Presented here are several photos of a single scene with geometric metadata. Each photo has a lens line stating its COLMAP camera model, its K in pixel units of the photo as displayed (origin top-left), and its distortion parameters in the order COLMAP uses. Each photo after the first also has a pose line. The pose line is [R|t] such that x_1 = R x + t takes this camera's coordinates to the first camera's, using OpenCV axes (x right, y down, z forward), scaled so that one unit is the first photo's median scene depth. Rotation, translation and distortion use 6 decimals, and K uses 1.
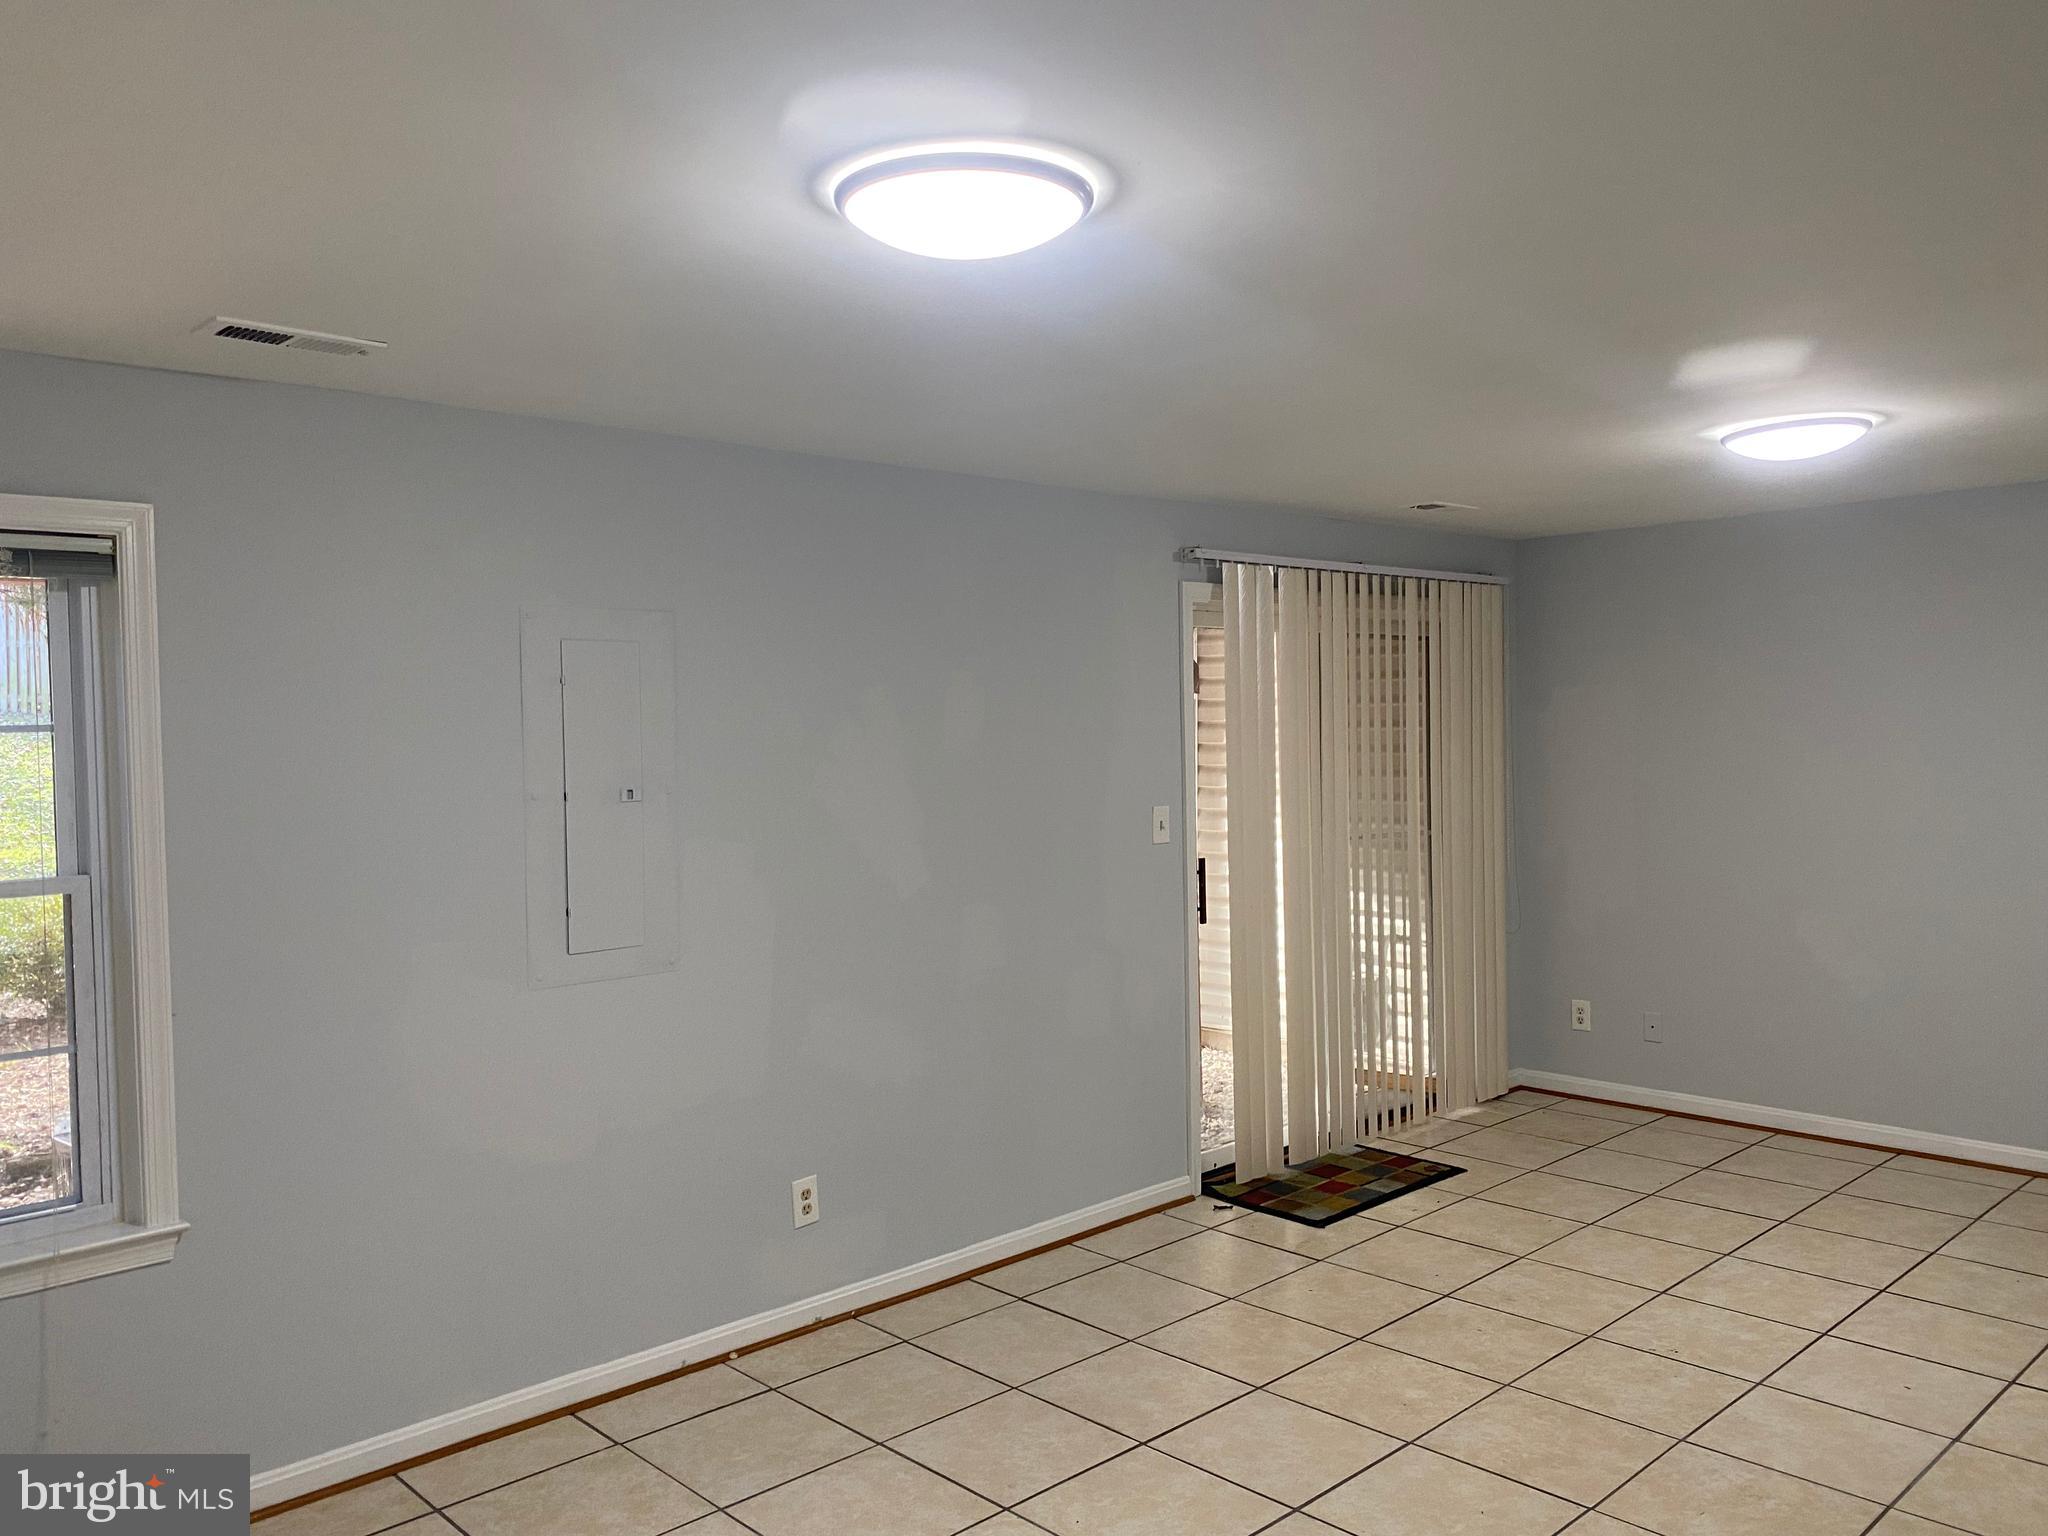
lens RADIAL K [[1612.9, 0, 1008.3], [0, 1612.9, 768.8], [0, 0, 1]] dist [-0.009713, -0.014161]
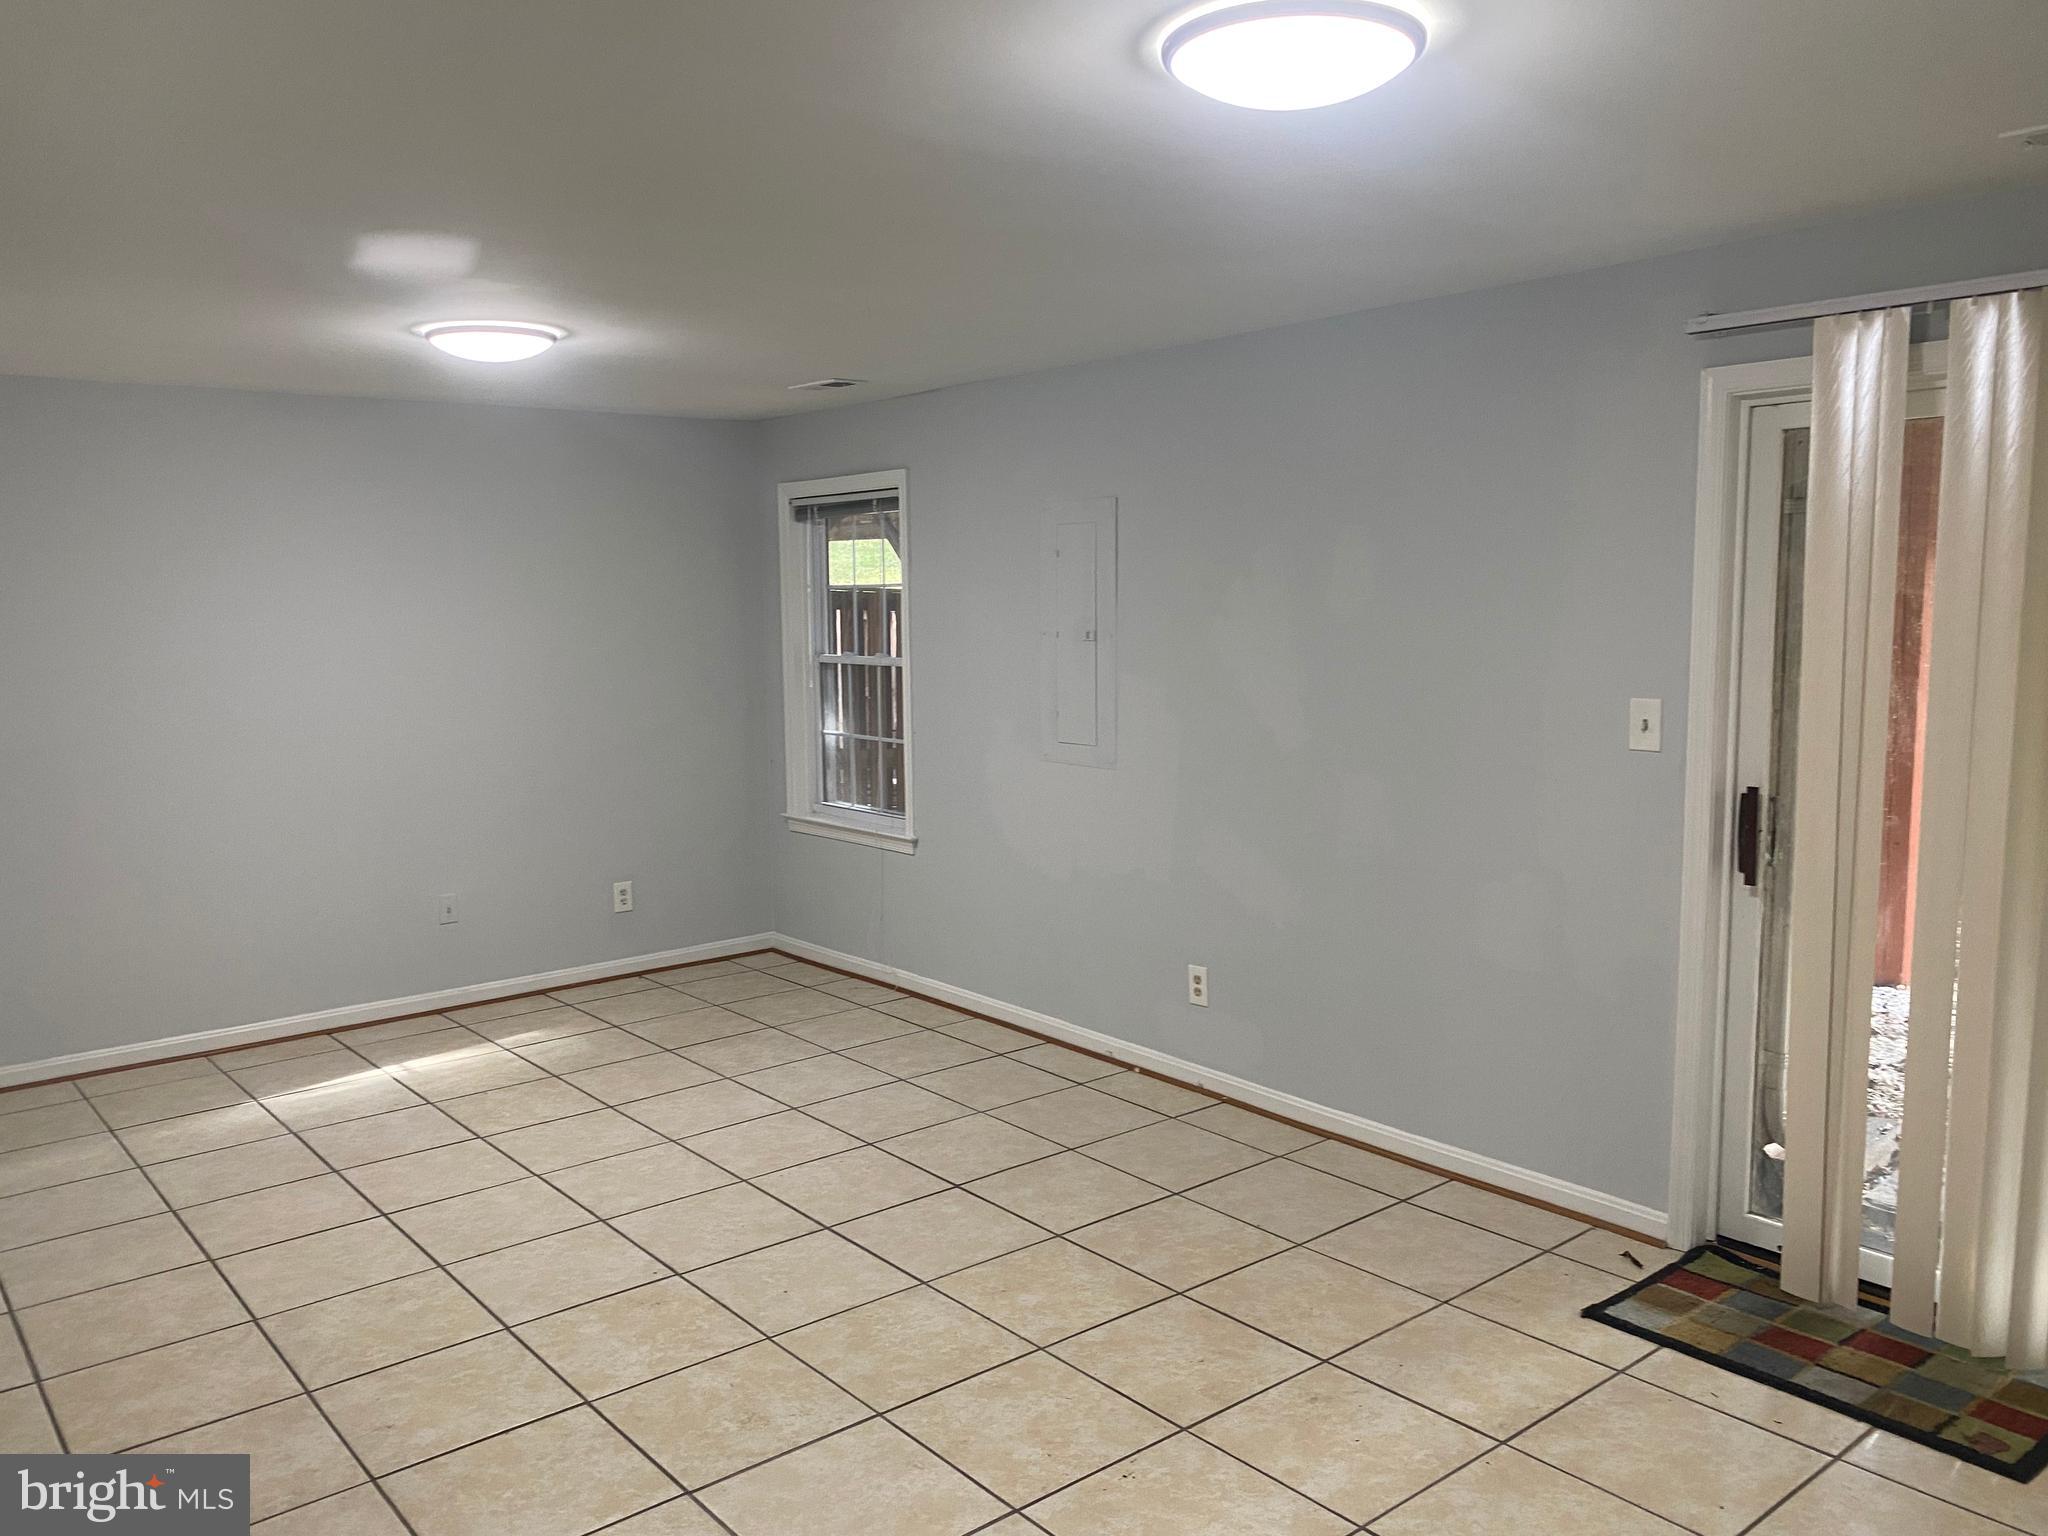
lens RADIAL K [[1612.9, 0, 1008.3], [0, 1612.9, 768.8], [0, 0, 1]] dist [-0.009713, -0.014161]
pose [[-0.079582, 0.148823, -0.985656, 1.169639], [-0.011549, 0.988589, 0.150198, -0.082082], [0.996761, 0.023336, -0.076955, 1.044621]]
